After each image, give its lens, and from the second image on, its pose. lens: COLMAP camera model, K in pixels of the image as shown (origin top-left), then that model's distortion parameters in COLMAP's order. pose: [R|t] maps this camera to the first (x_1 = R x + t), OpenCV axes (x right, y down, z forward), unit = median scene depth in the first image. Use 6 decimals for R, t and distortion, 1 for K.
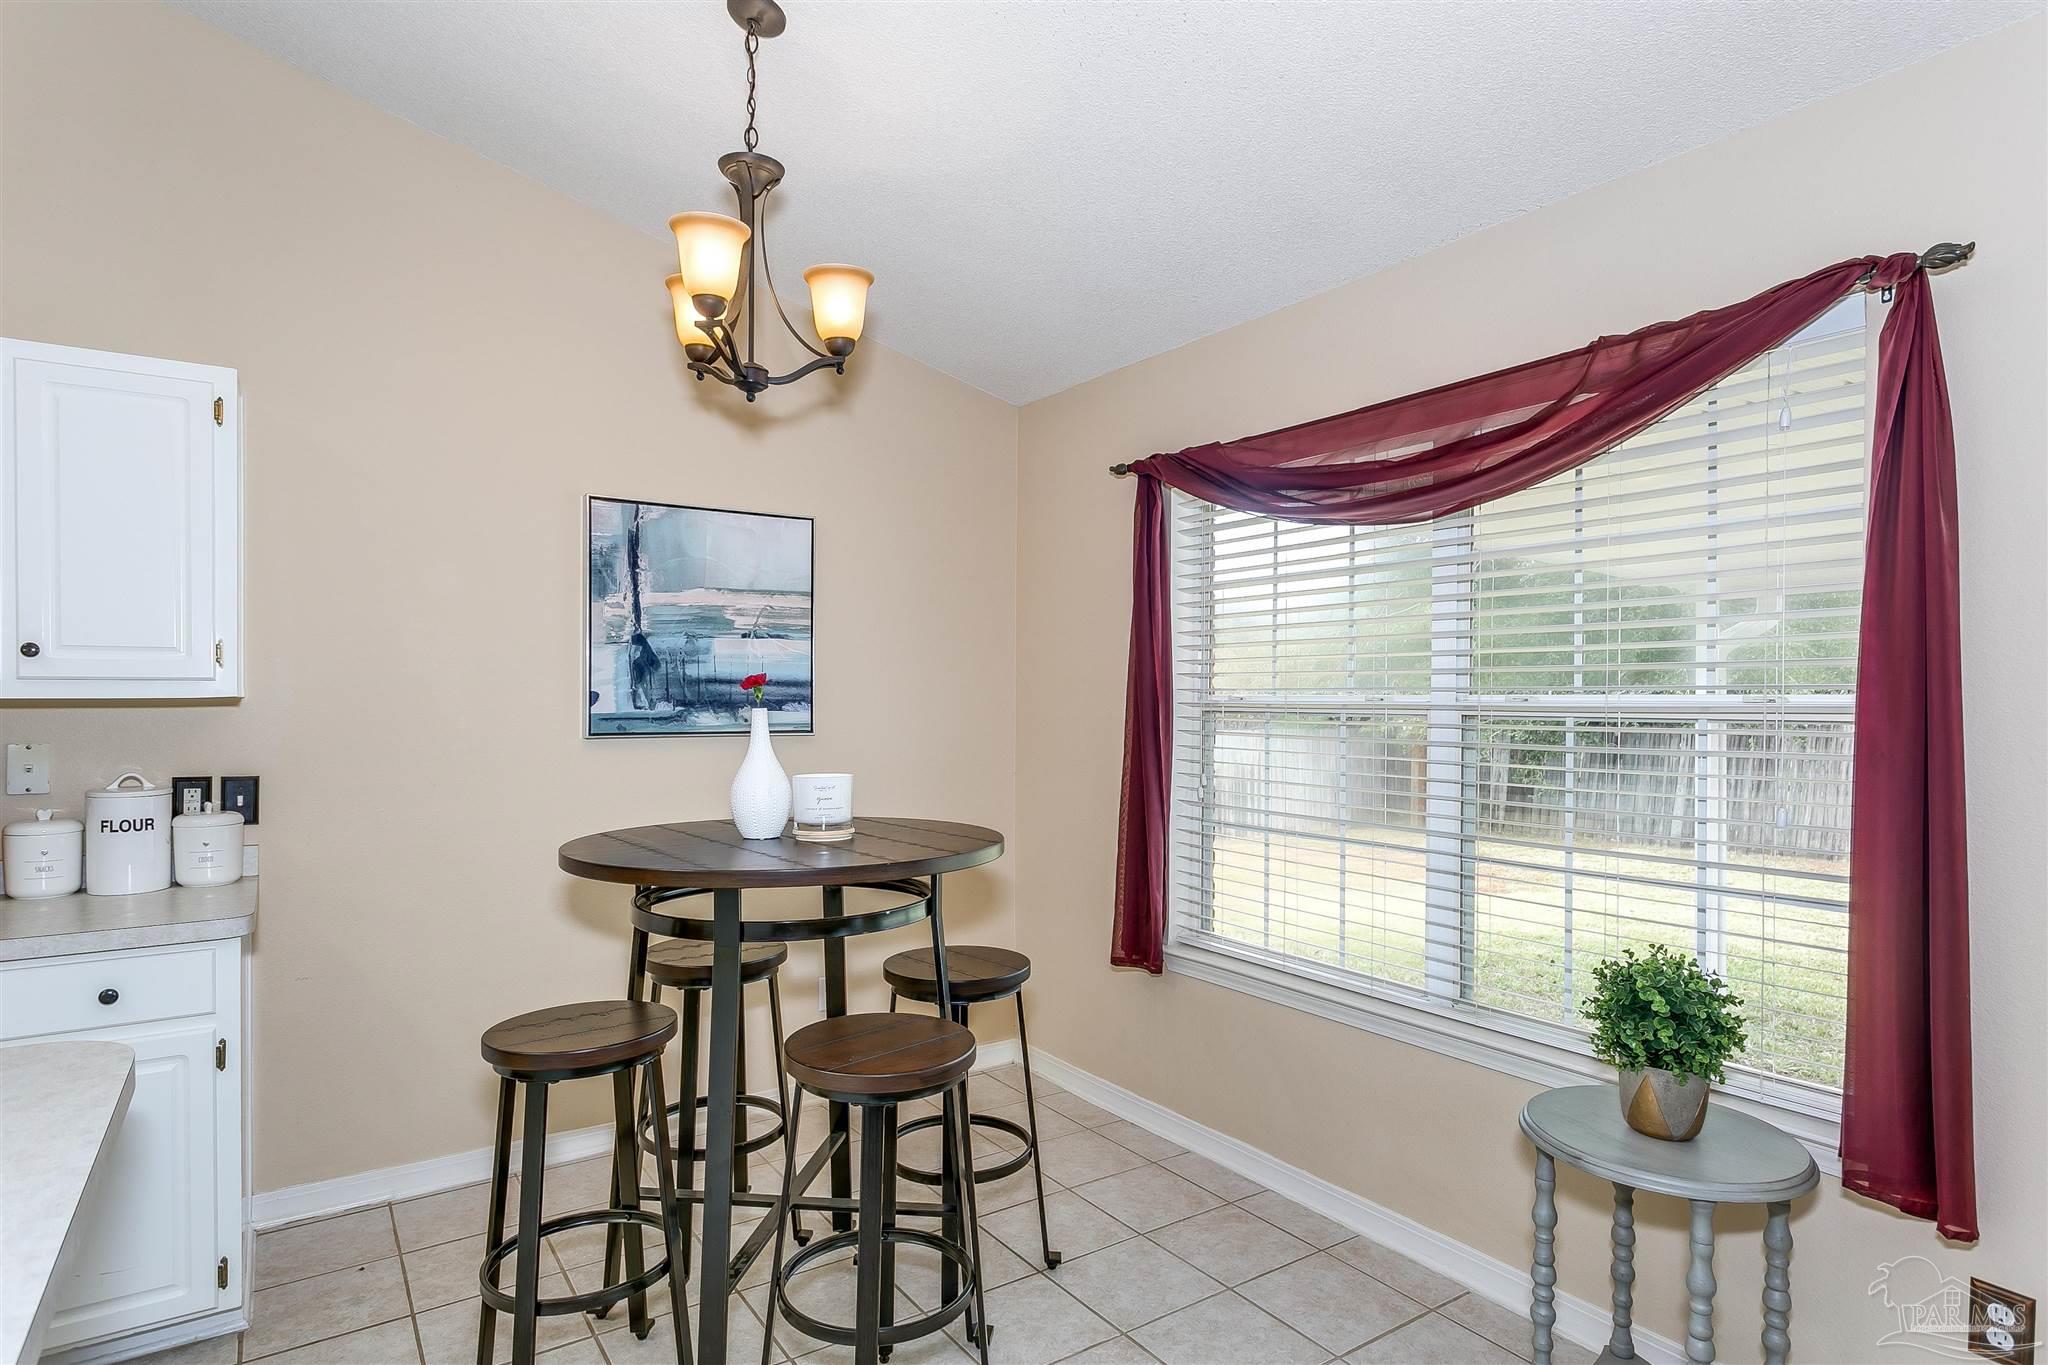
lens RADIAL K [[1106.1, 0, 1018.4], [0, 1106.1, 705.8], [0, 0, 1]] dist [-0.003124, 0.002151]
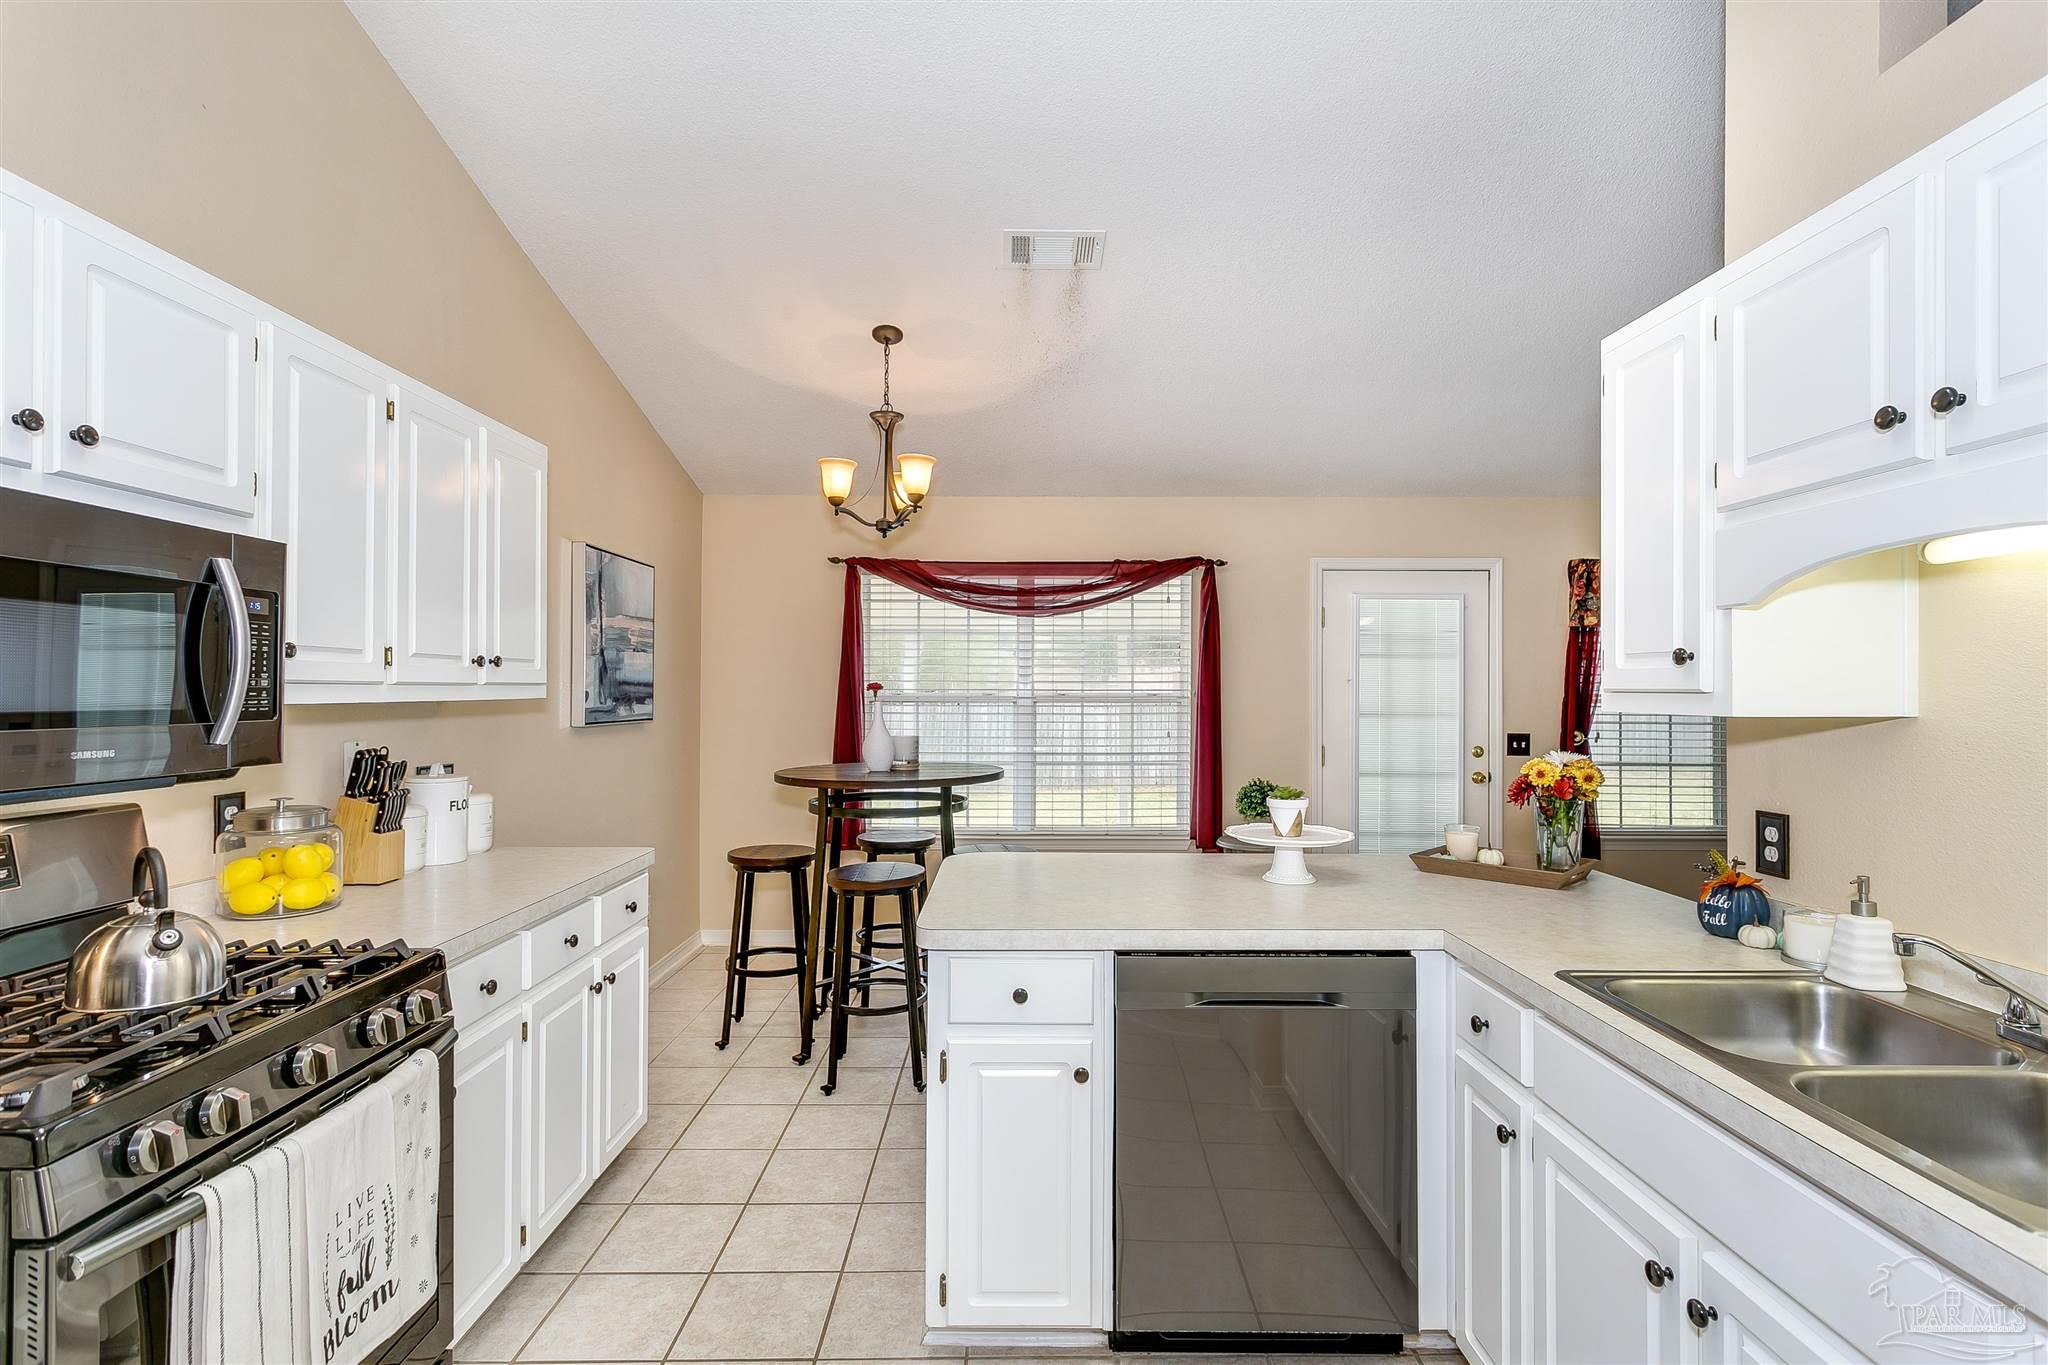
lens RADIAL K [[987.6, 0, 1024.0], [0, 987.6, 682.5], [0, 0, 1]] dist [0.004893, 0.000221]
pose [[0.554017, 0.004778, 0.832492, -1.244438], [0.006084, 0.999934, -0.009788, -0.009912], [-0.832483, 0.010488, 0.553951, -0.105288]]
